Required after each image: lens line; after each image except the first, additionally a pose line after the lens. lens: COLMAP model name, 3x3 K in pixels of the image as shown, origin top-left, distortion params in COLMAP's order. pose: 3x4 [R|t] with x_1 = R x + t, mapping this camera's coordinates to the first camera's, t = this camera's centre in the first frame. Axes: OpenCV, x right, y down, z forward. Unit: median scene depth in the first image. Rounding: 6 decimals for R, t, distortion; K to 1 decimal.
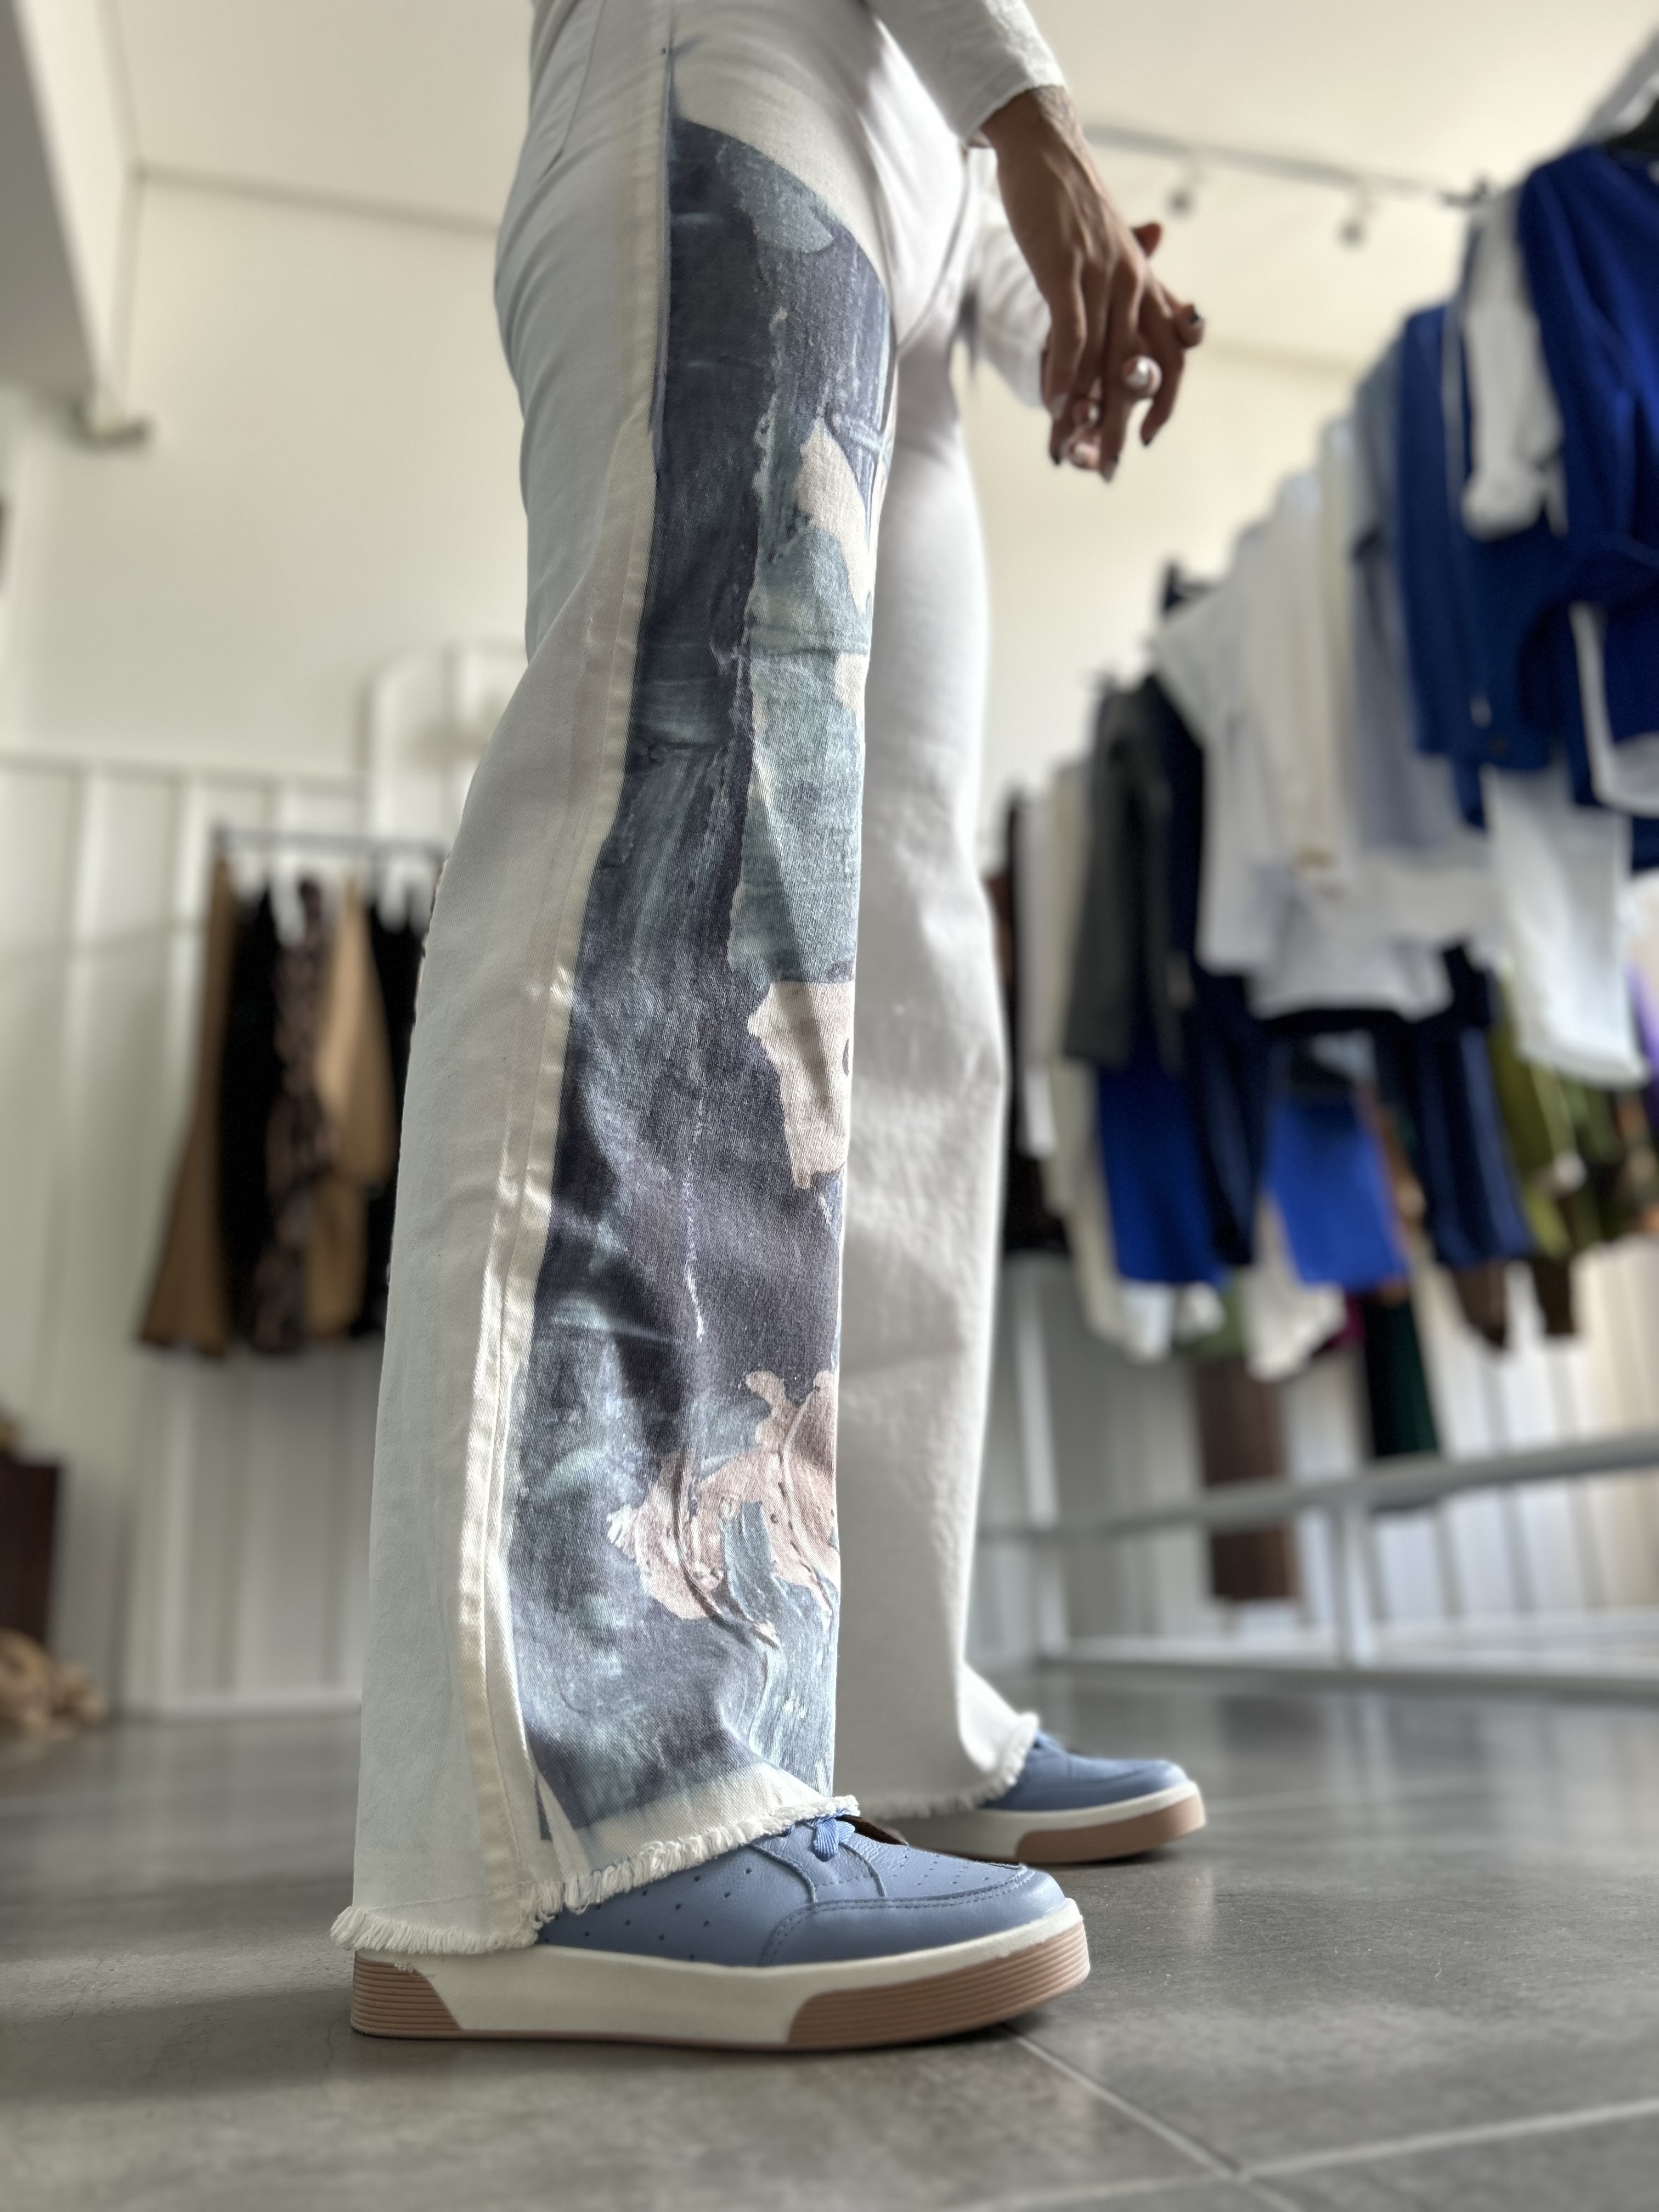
lens RADIAL K [[1709.2, 0, 829.5], [0, 1709.2, 1106.0], [0, 0, 1]] dist [0.001444, -0.042668]
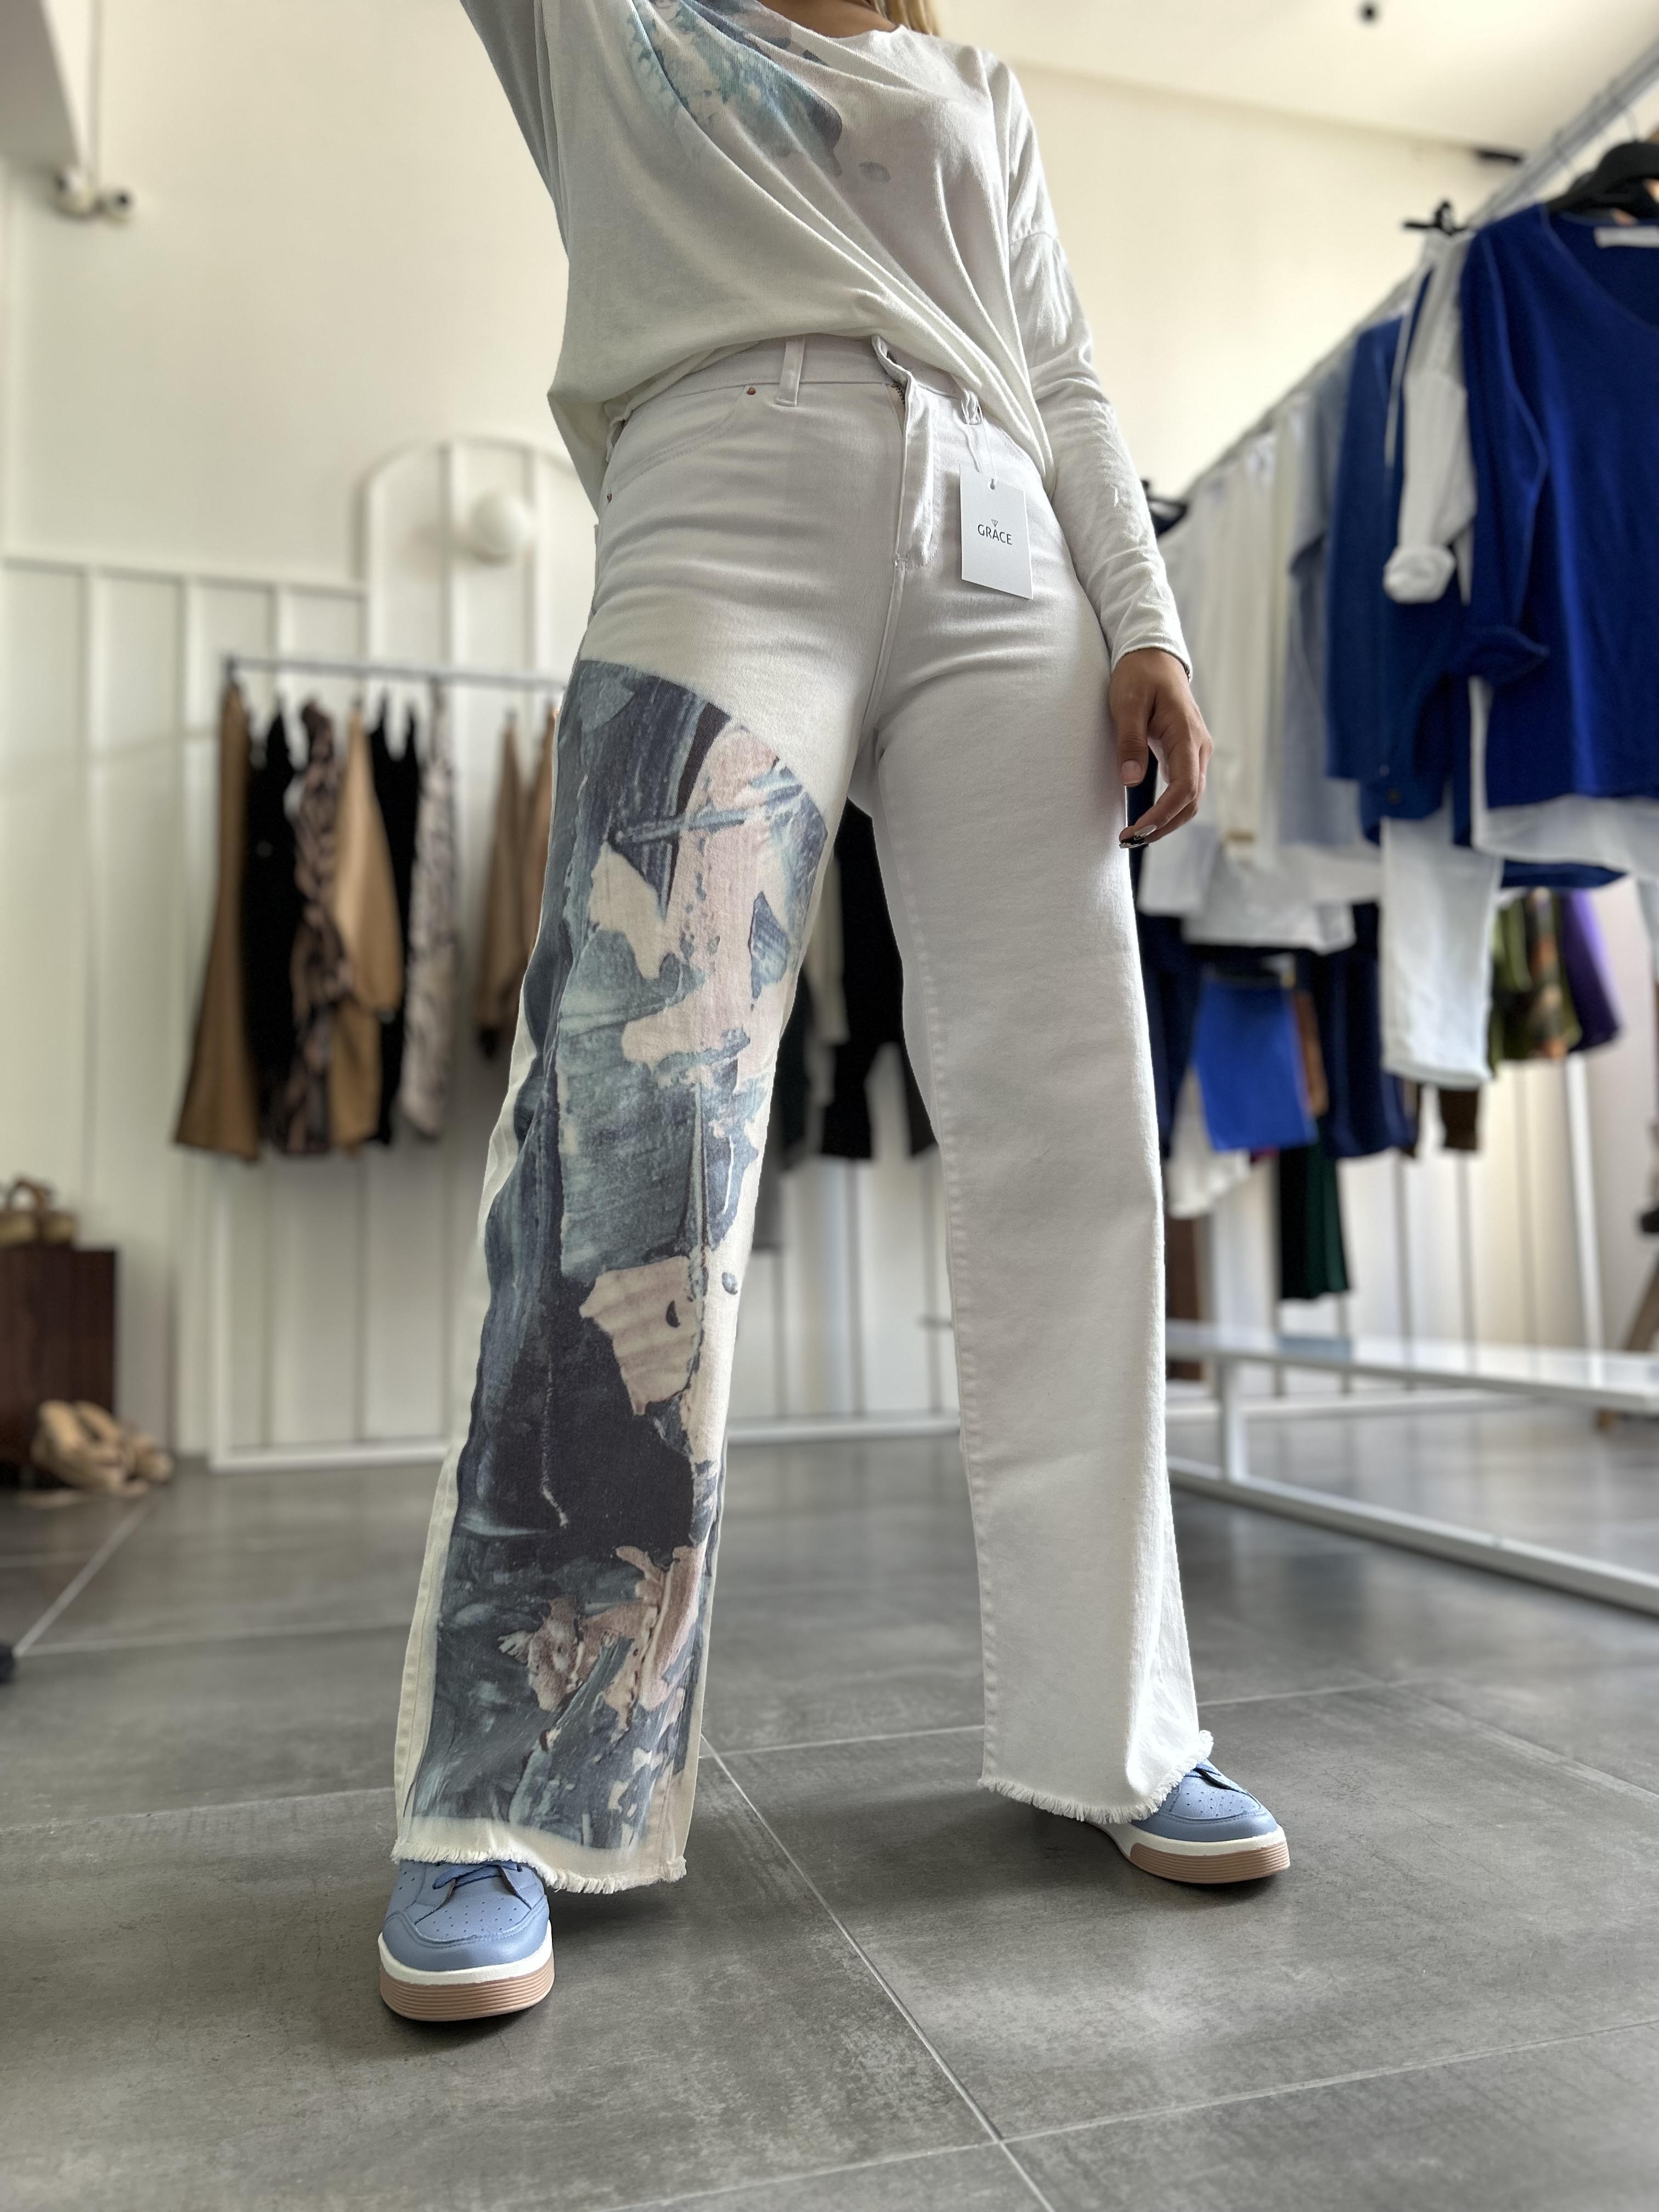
lens RADIAL K [[1709.2, 0, 829.5], [0, 1709.2, 1106.0], [0, 0, 1]] dist [0.001444, -0.042668]
pose [[0.999517, 0.024046, 0.019710, -0.003291], [-0.027633, 0.977606, 0.208621, -0.137322], [-0.014252, -0.209065, 0.977798, -0.096351]]
